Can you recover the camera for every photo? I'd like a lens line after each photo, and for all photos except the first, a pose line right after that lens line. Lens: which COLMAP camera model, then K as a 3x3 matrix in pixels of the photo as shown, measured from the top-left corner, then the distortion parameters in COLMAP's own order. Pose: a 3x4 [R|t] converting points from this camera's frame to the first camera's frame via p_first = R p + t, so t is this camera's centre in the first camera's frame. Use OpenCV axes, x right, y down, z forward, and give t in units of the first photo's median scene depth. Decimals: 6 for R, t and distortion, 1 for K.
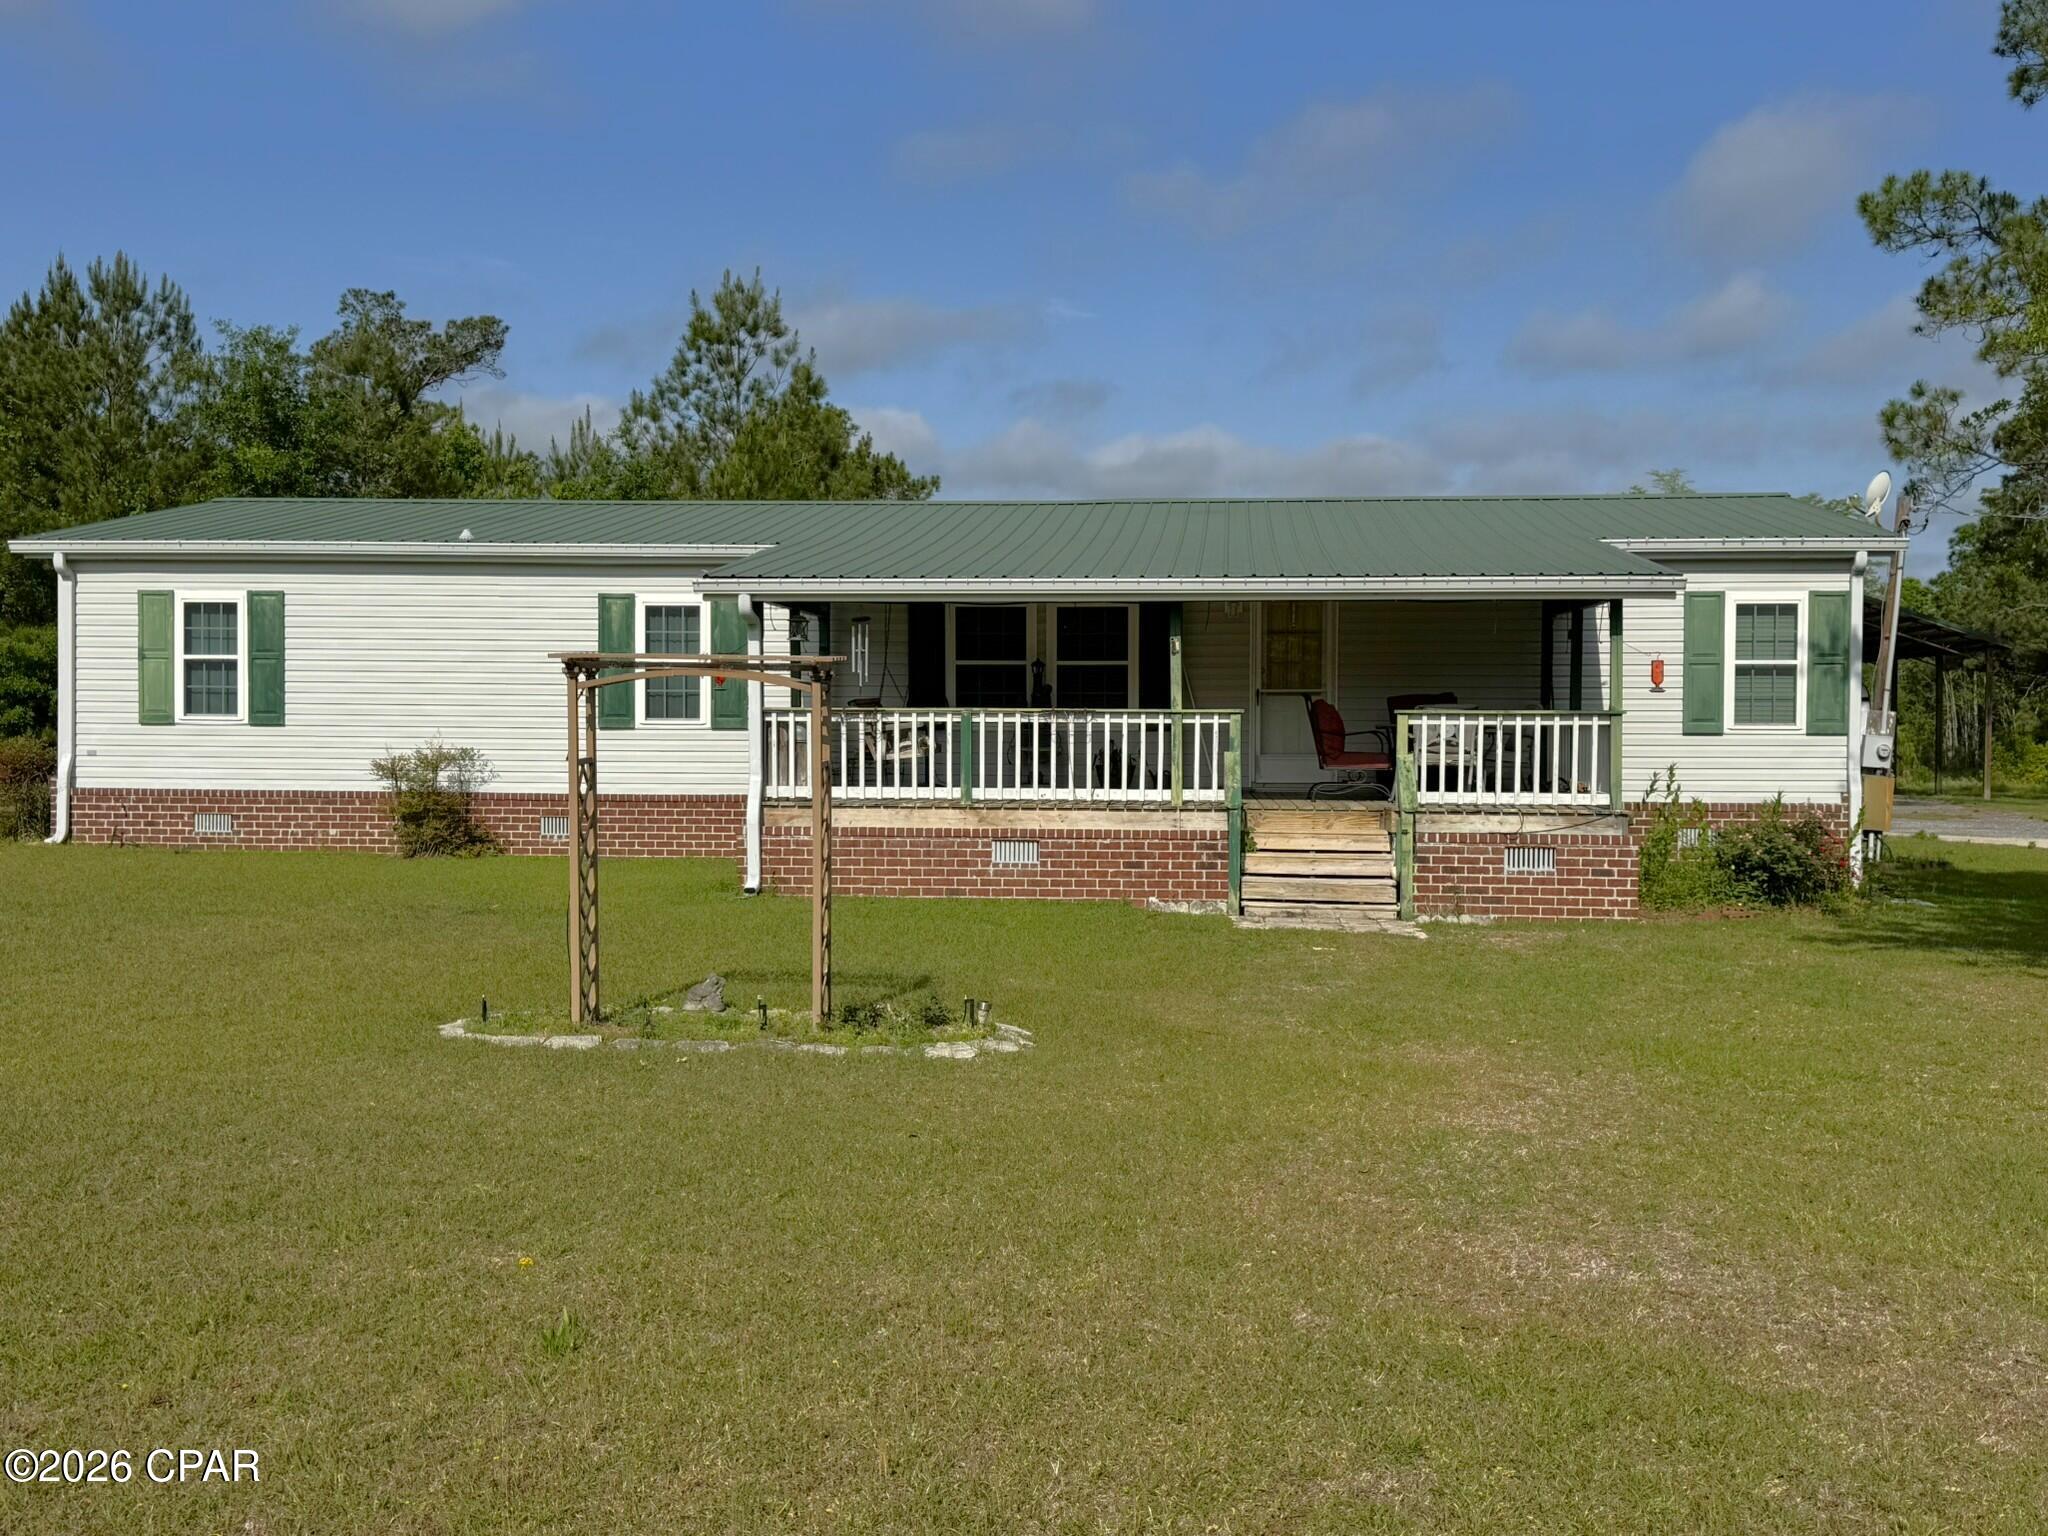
lens RADIAL K [[2079.7, 0, 1017.2], [0, 2079.7, 767.2], [0, 0, 1]] dist [0.129234, 0.000000]
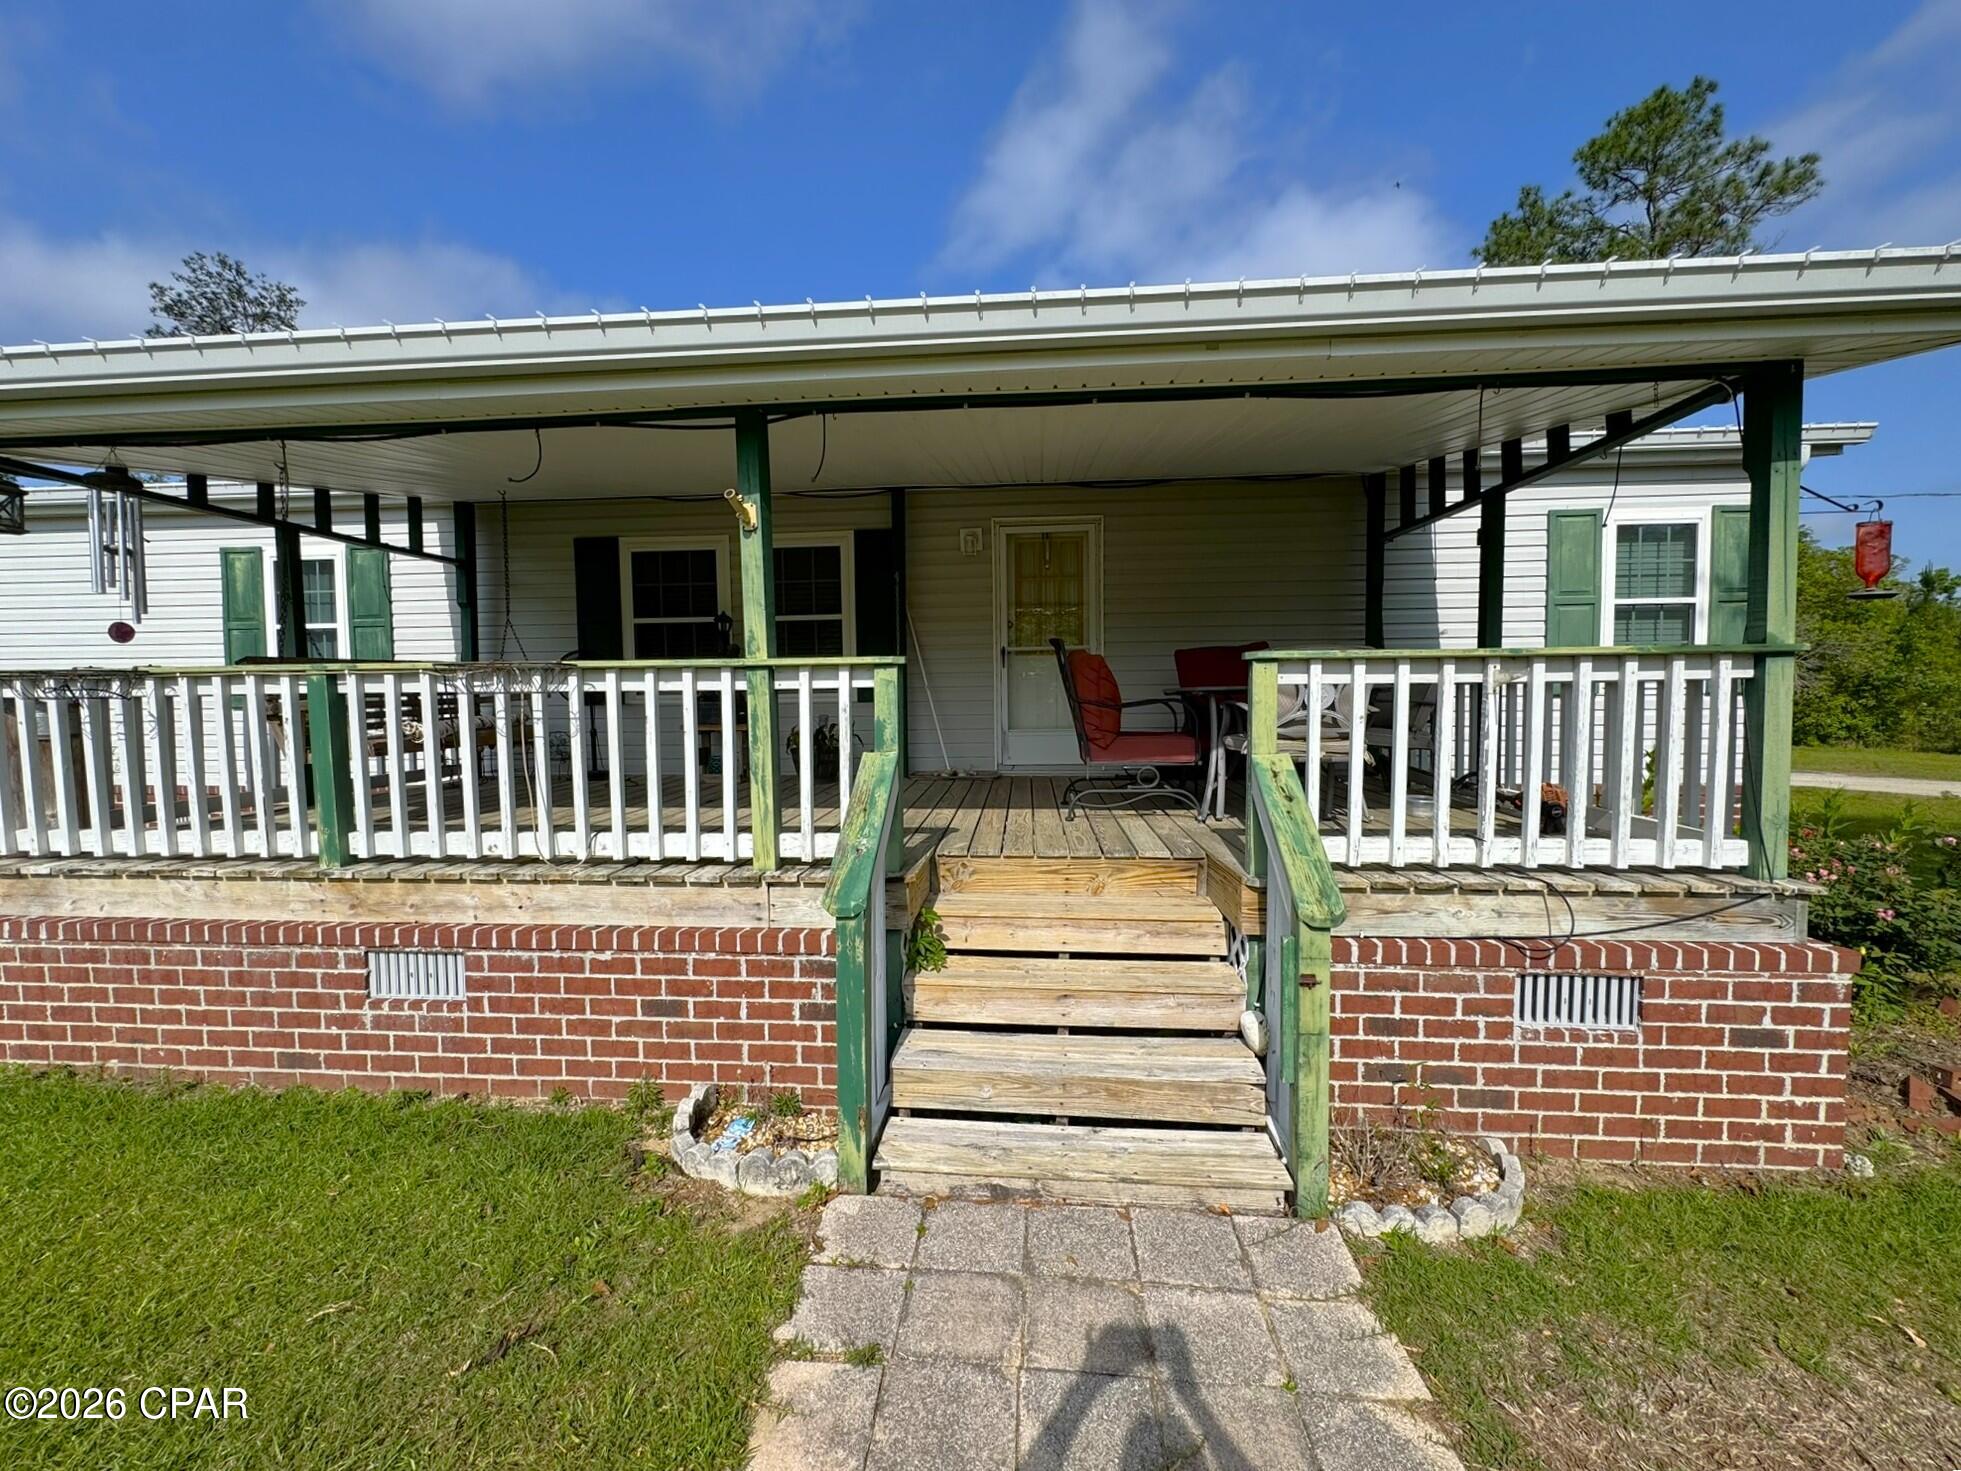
lens RADIAL K [[785.8, 0, 989.7], [0, 785.8, 738.9], [0, 0, 1]] dist [-0.000943, -0.000032]
pose [[0.999670, -0.016385, 0.019771, 0.123015], [0.015687, 0.999265, 0.034964, -0.015542], [-0.020330, -0.034642, 0.999193, 0.829981]]
